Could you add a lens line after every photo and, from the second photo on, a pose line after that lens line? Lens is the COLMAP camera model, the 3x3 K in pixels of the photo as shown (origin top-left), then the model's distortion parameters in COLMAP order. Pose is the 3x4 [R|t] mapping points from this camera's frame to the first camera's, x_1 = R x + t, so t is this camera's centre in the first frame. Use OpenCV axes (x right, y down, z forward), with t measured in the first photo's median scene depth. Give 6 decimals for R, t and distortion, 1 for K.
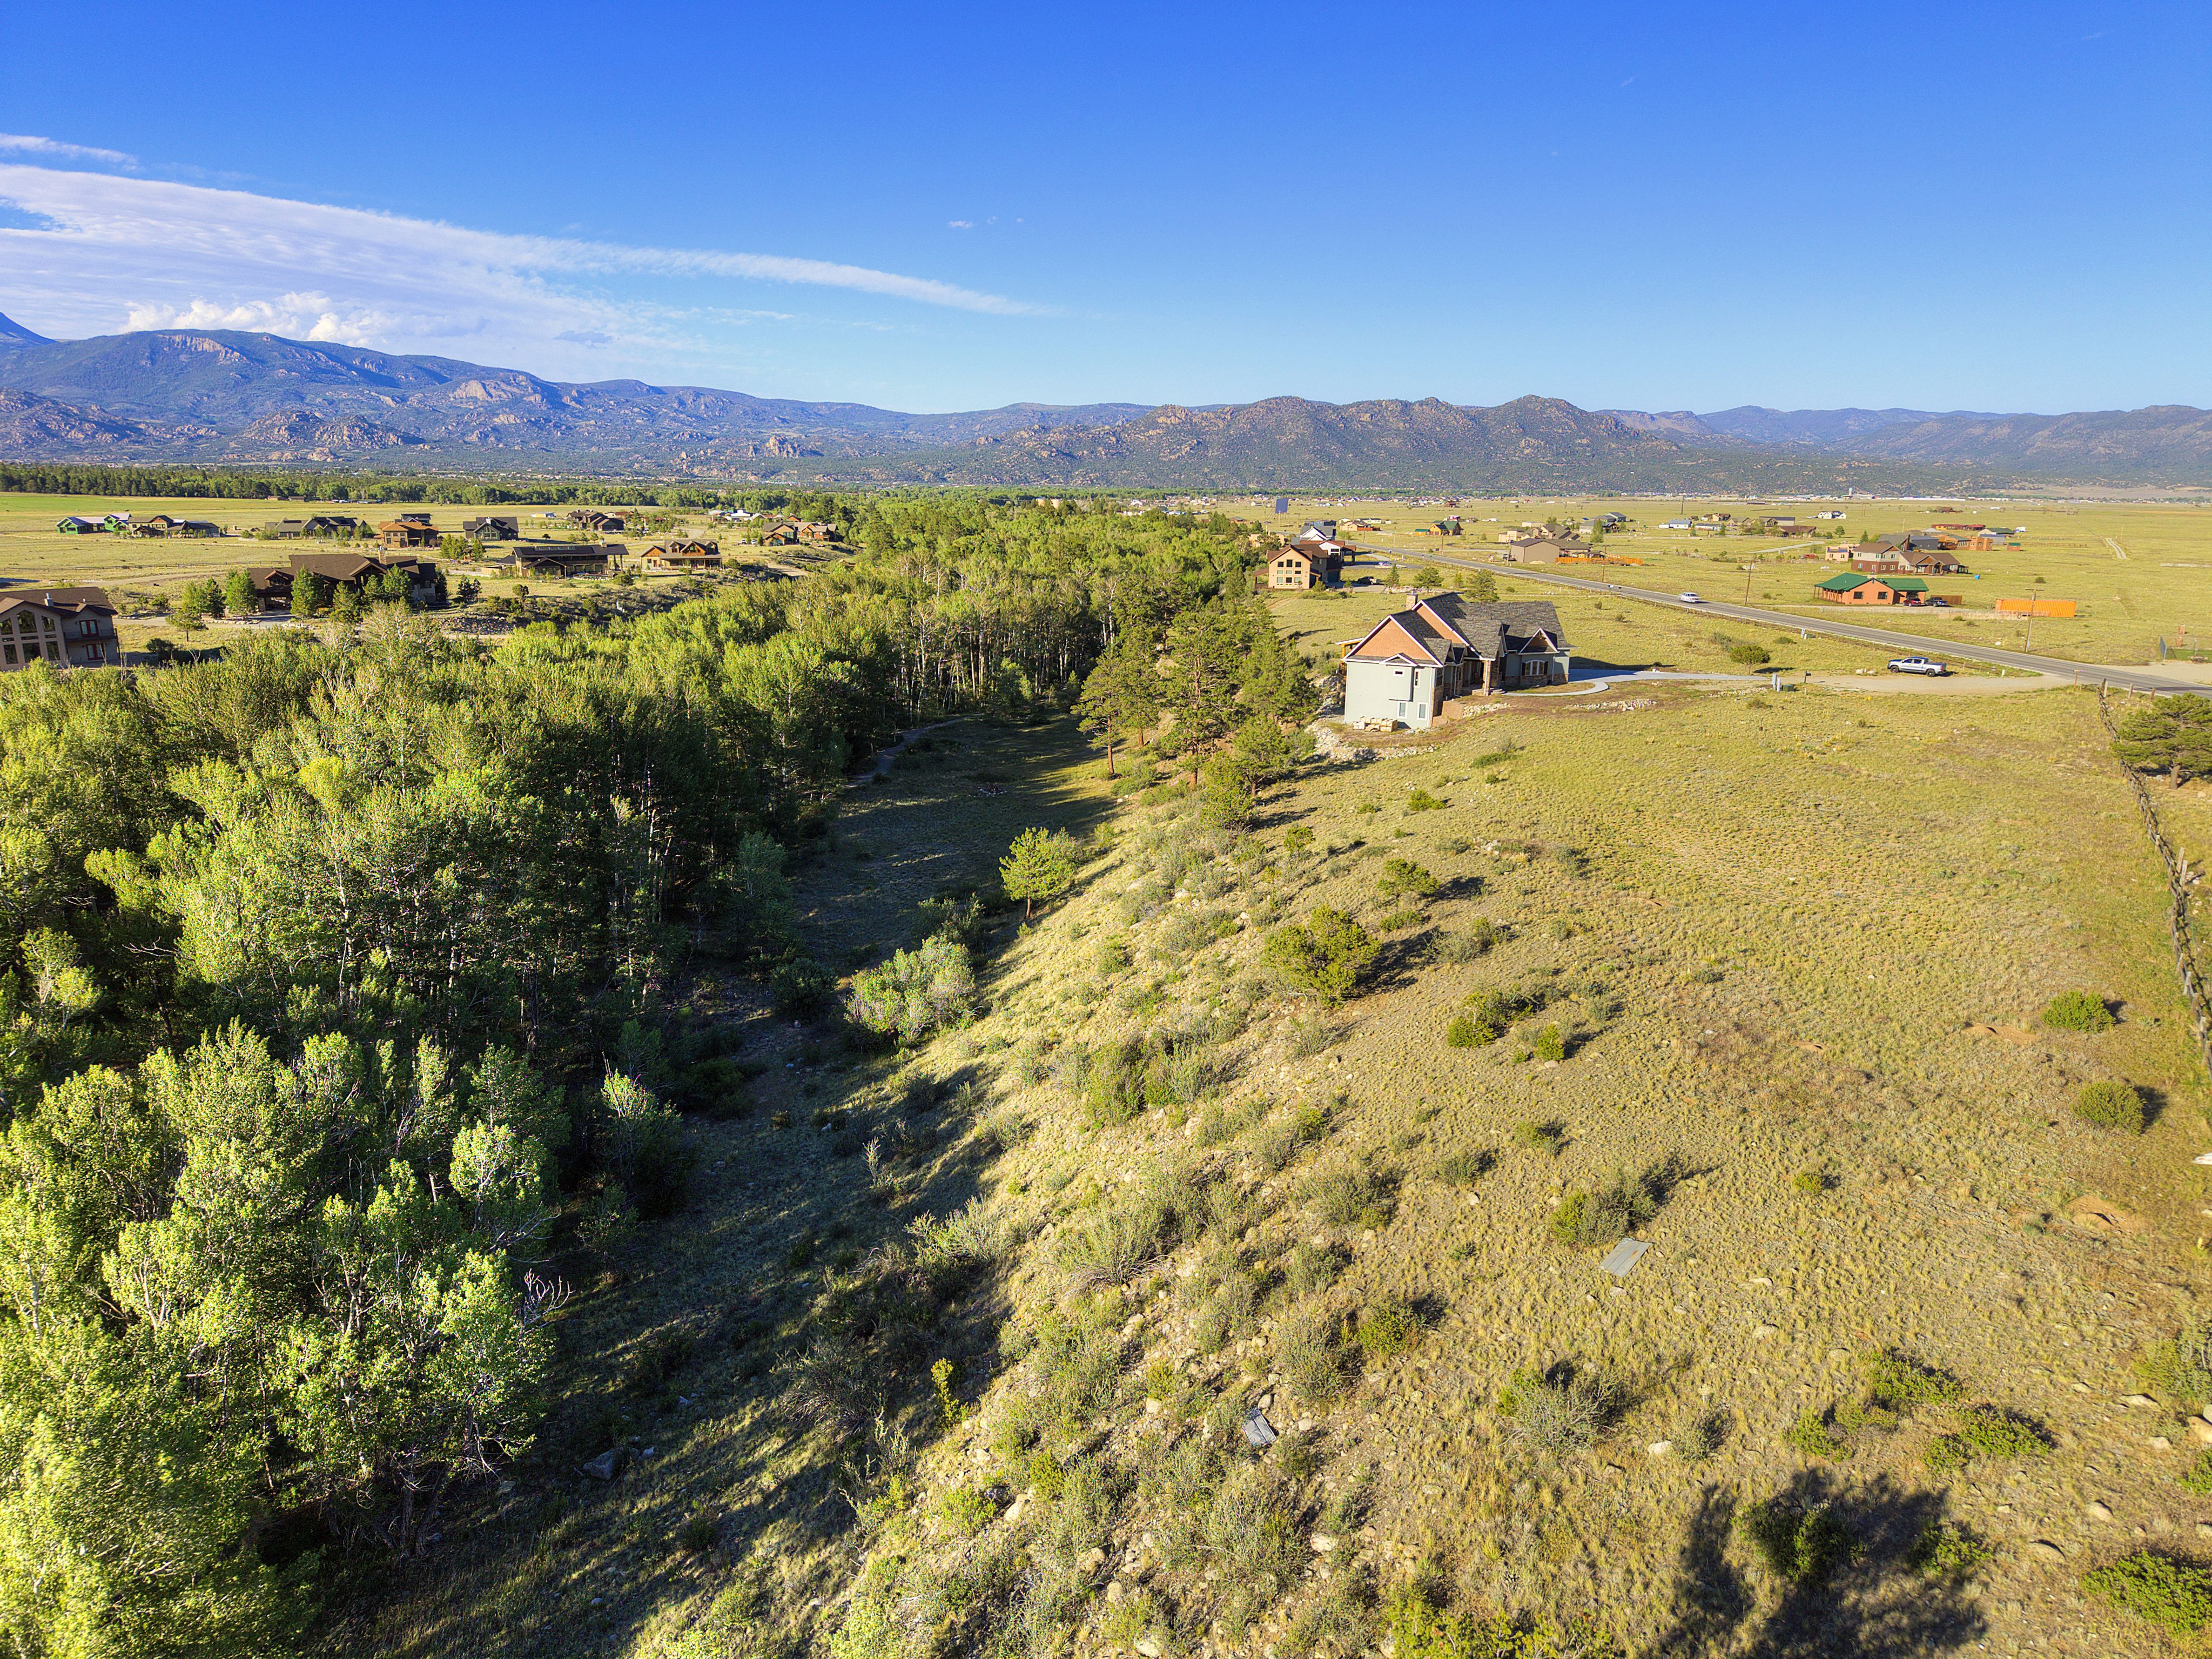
lens RADIAL K [[1492.4, 0, 1109.7], [0, 1492.4, 834.5], [0, 0, 1]] dist [0.011133, -0.006695]
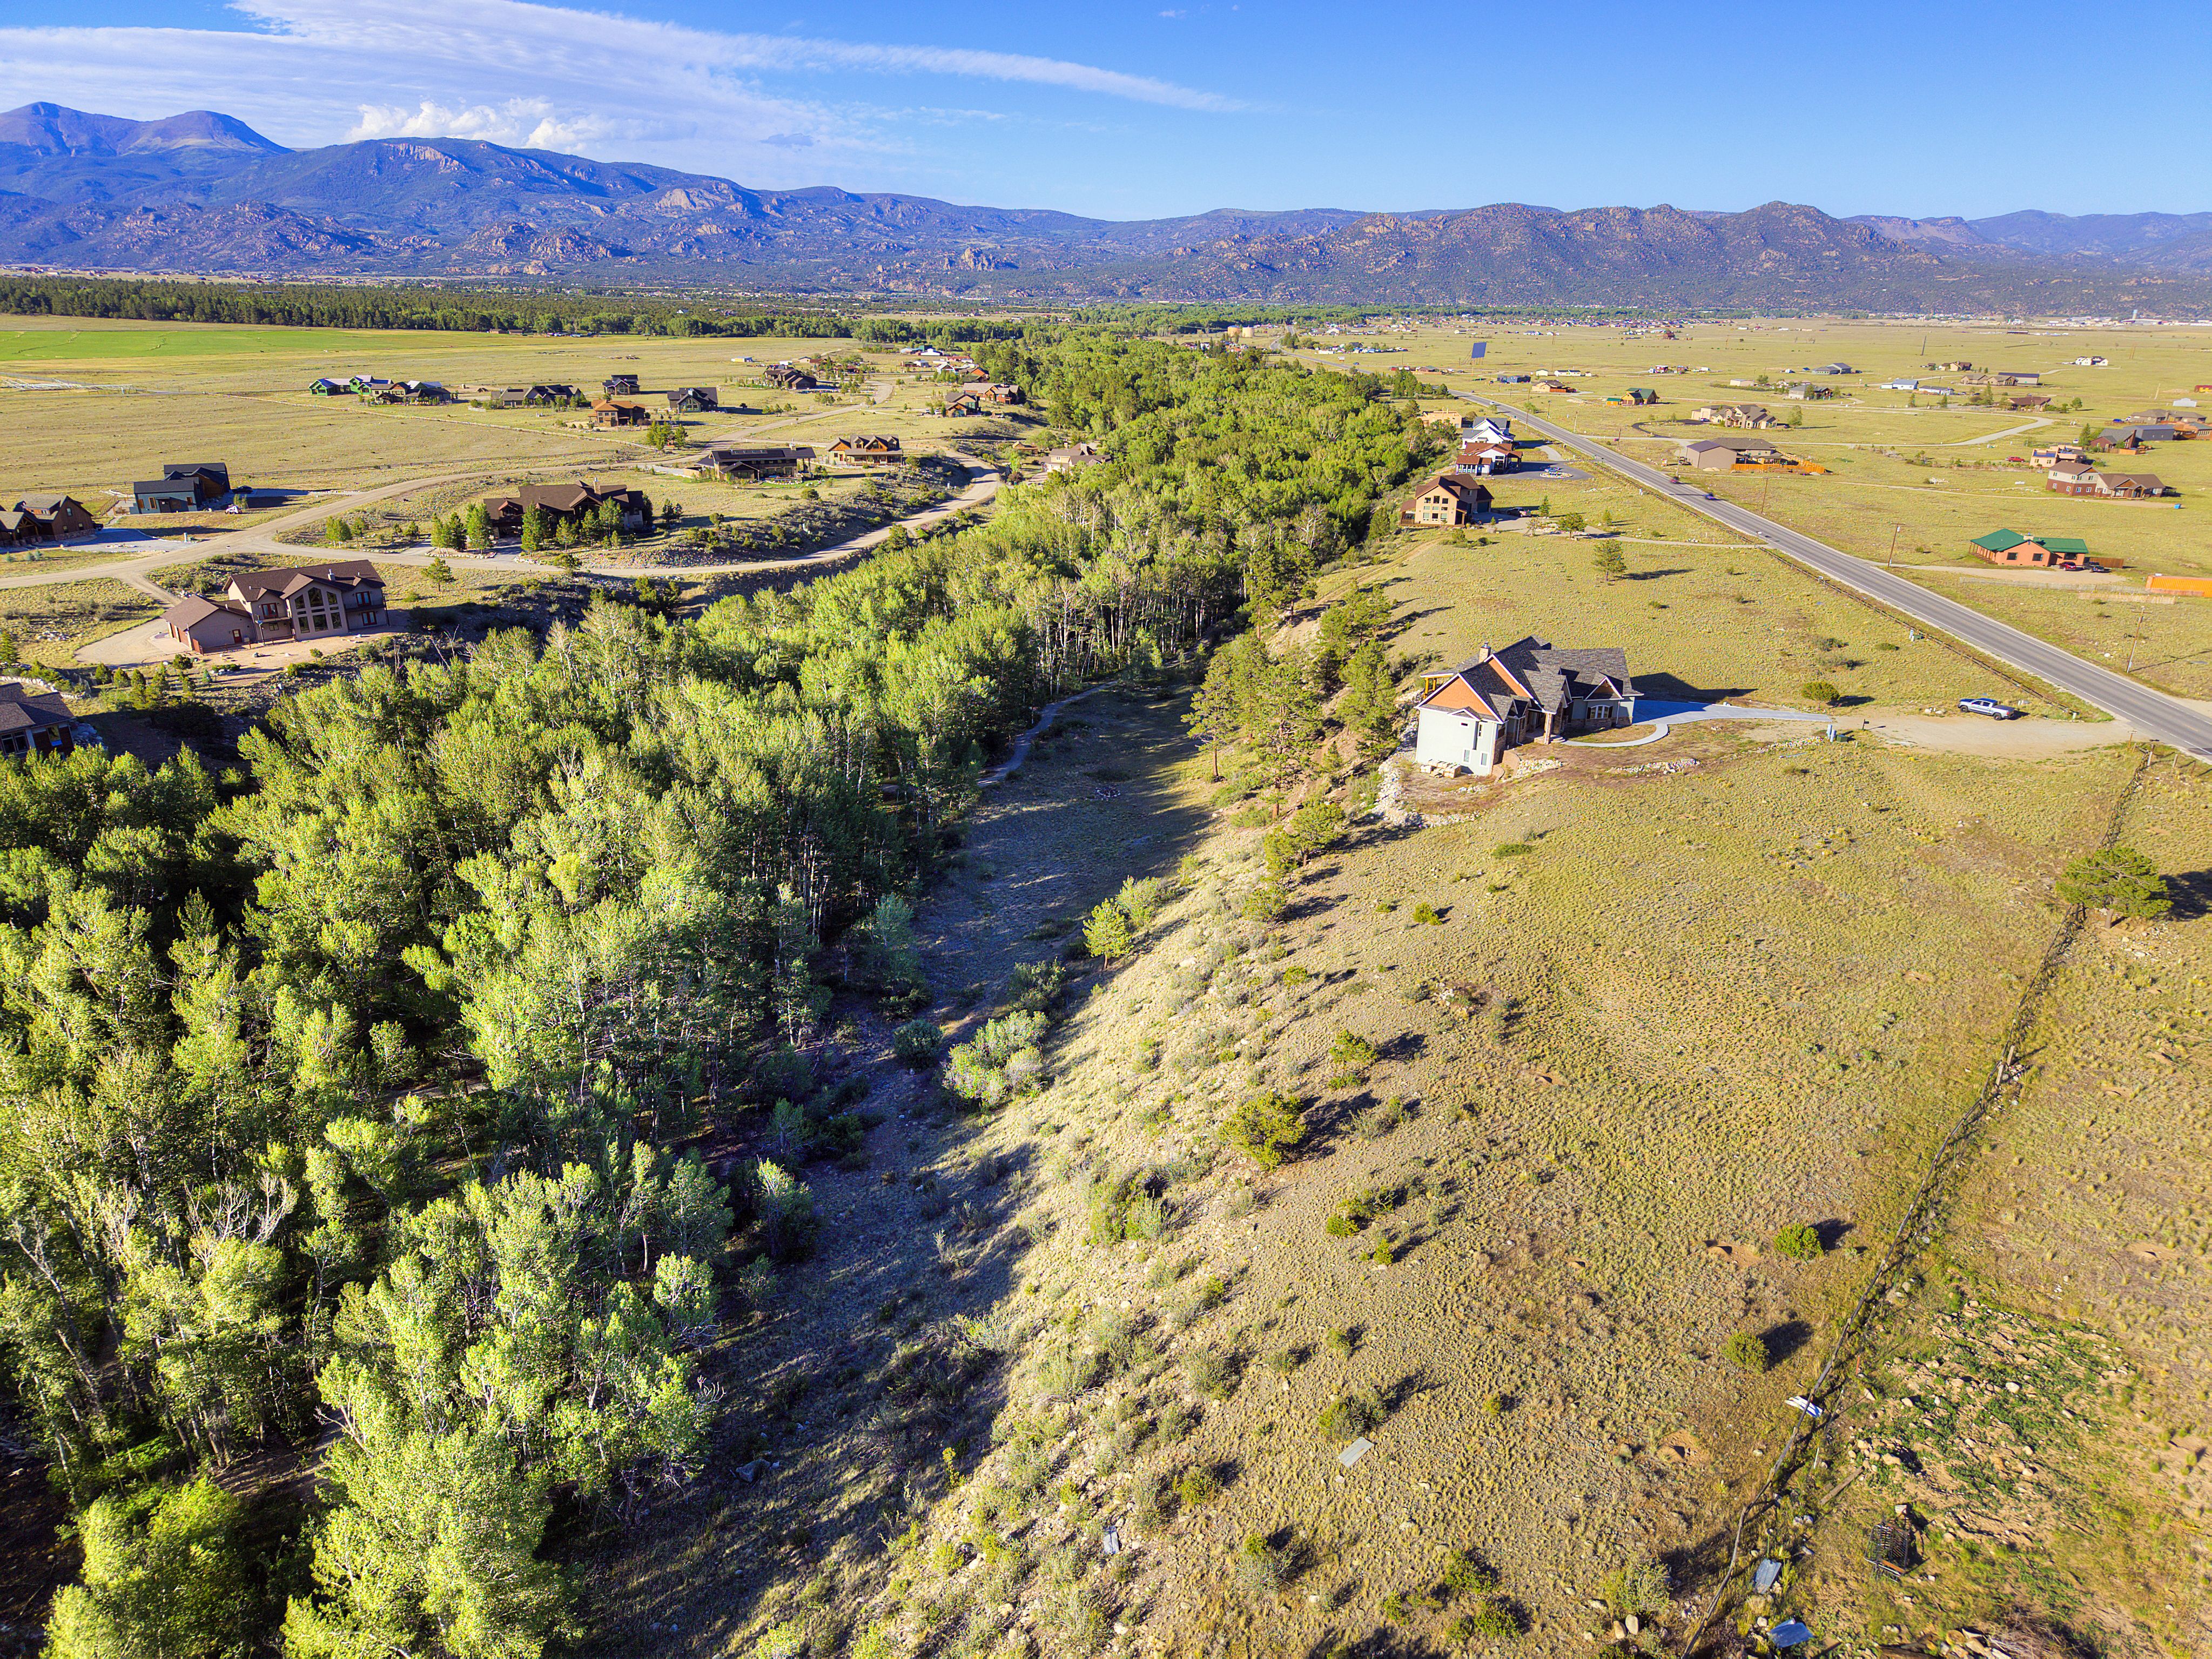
lens RADIAL K [[1492.4, 0, 1109.7], [0, 1492.4, 834.5], [0, 0, 1]] dist [0.011133, -0.006695]
pose [[0.991804, 0.047931, -0.118439, 0.083014], [-0.033469, 0.992062, 0.121210, -0.191782], [0.123309, -0.116253, 0.985536, -0.183004]]
